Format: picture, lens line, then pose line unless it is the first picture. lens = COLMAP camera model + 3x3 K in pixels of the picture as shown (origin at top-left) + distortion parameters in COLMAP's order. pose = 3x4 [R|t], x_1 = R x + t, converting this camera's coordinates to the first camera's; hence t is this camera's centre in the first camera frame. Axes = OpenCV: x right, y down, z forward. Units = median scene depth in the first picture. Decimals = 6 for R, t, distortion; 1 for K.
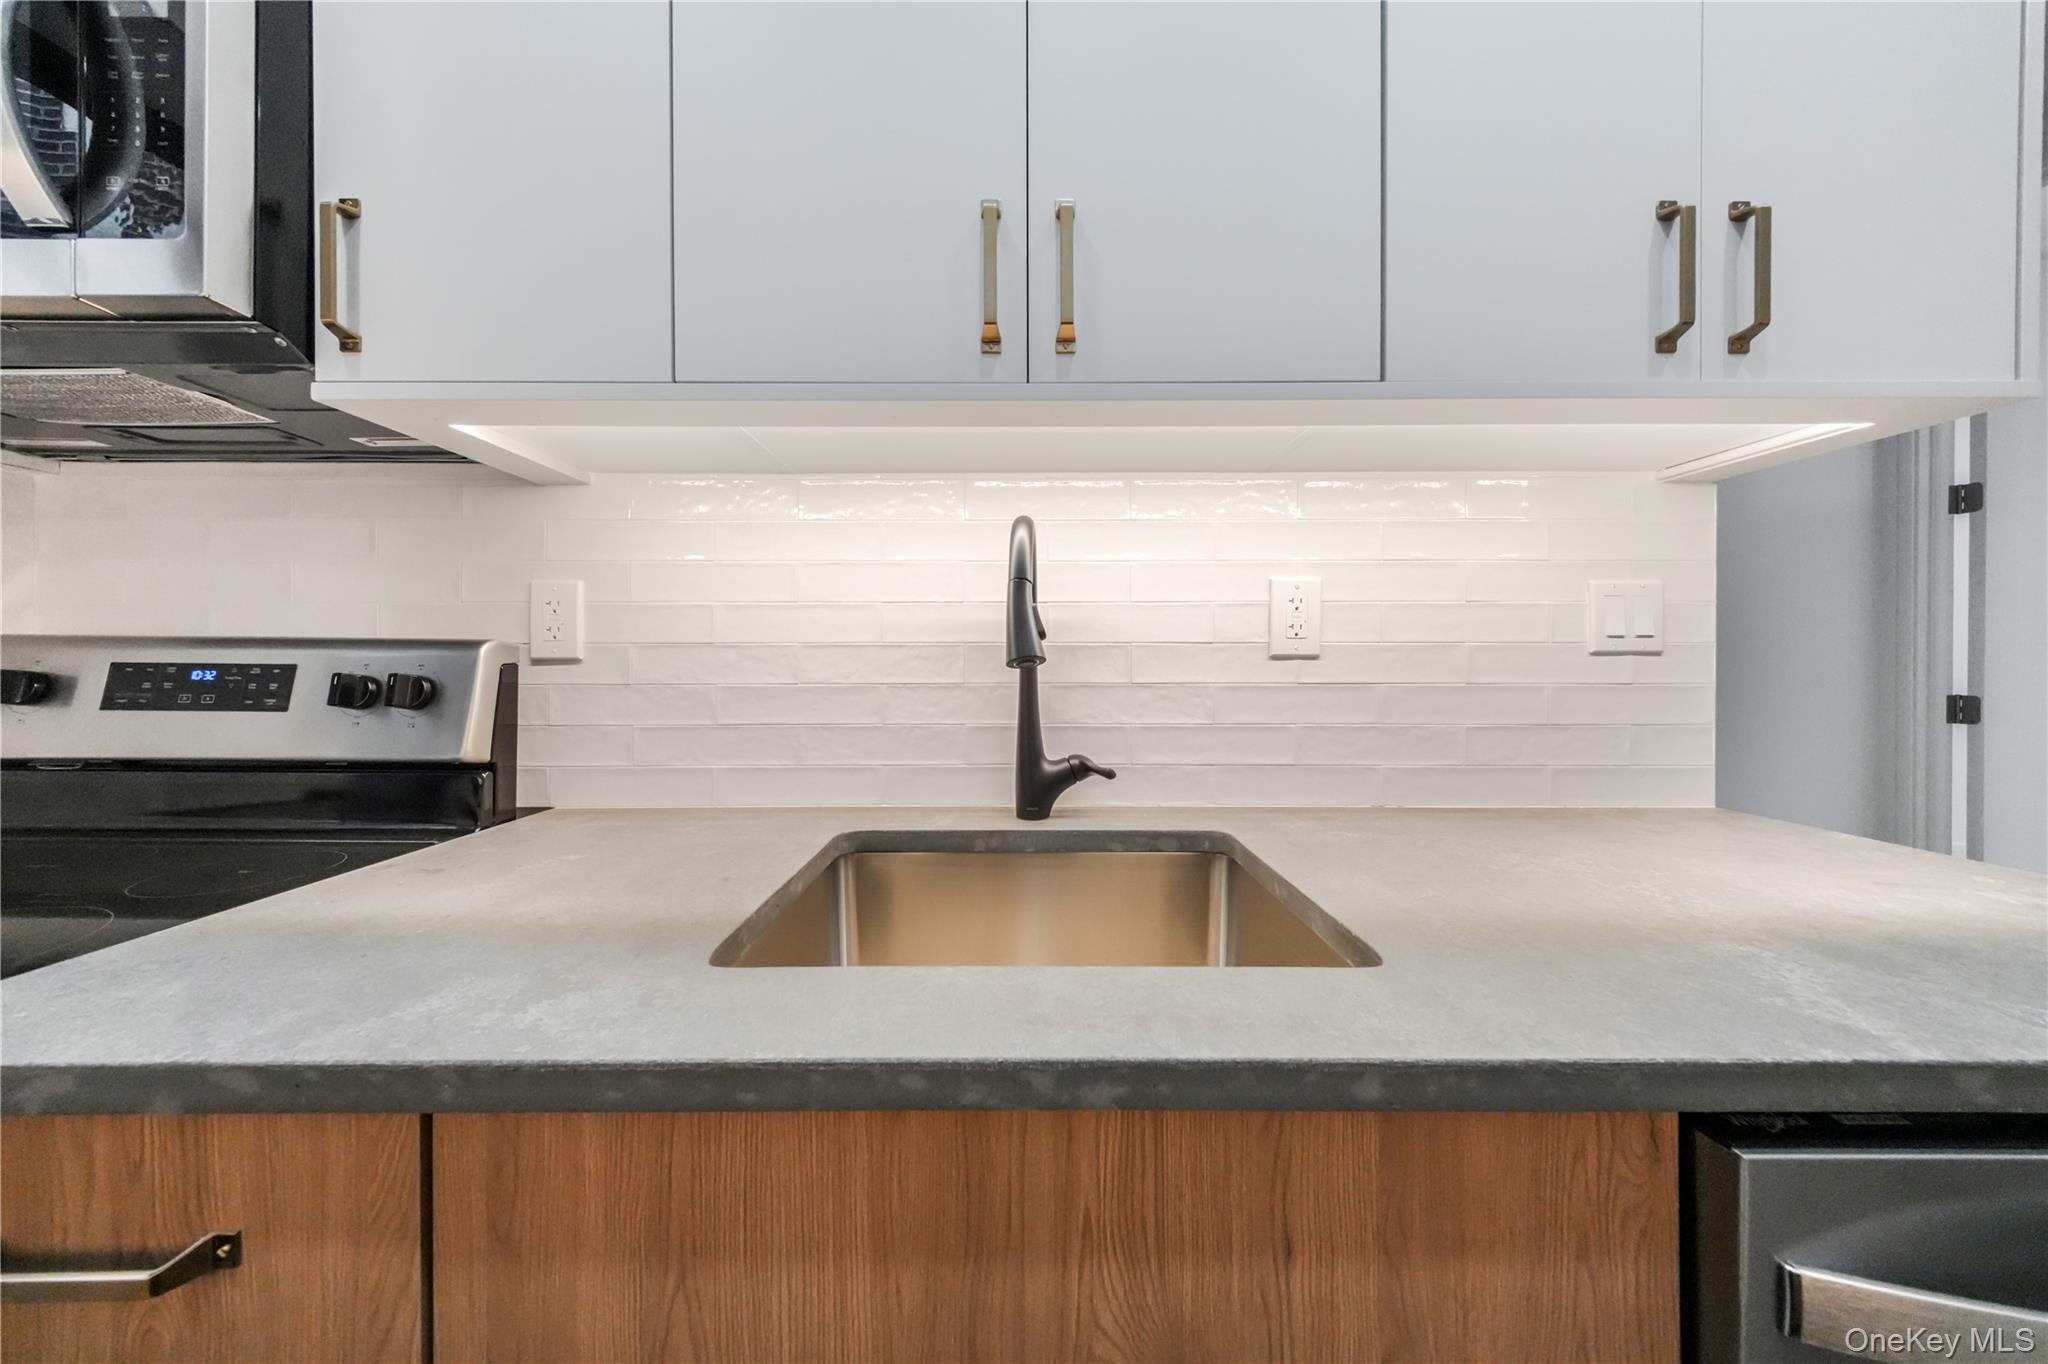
lens RADIAL K [[640.2, 0, 1020.4], [0, 640.2, 673.1], [0, 0, 1]] dist [0.015001, -0.004887]
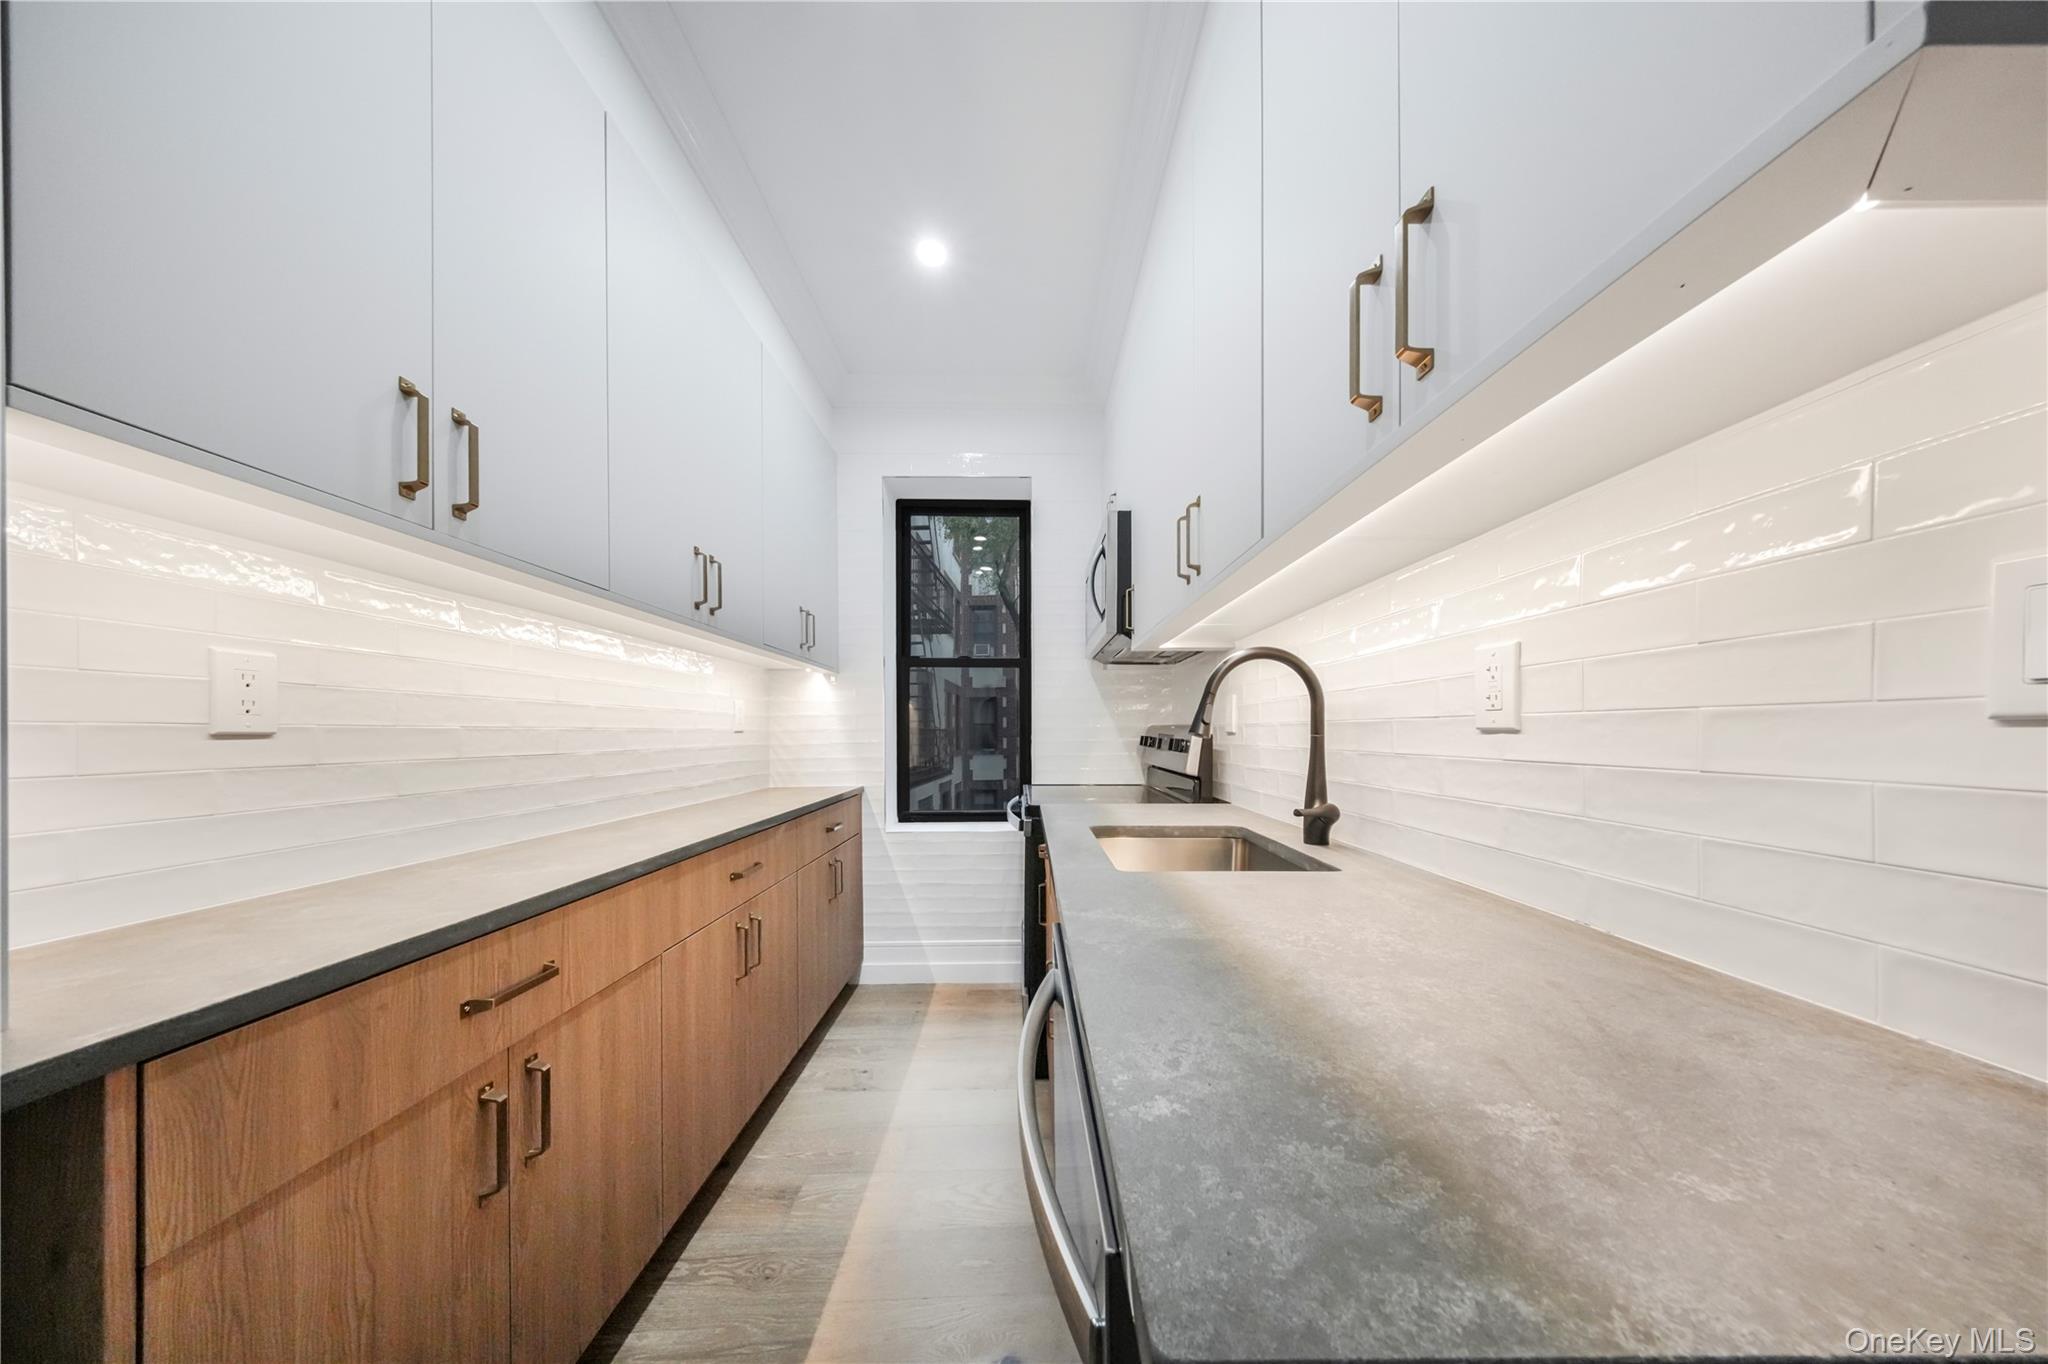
lens RADIAL K [[606.6, 0, 1027.1], [0, 606.6, 732.9], [0, 0, 1]] dist [-0.000118, -0.000014]
pose [[0.008030, 0.000451, -0.999968, 1.285026], [-0.005430, 0.999985, 0.000407, -0.018425], [0.999953, 0.005427, 0.008032, 0.325473]]
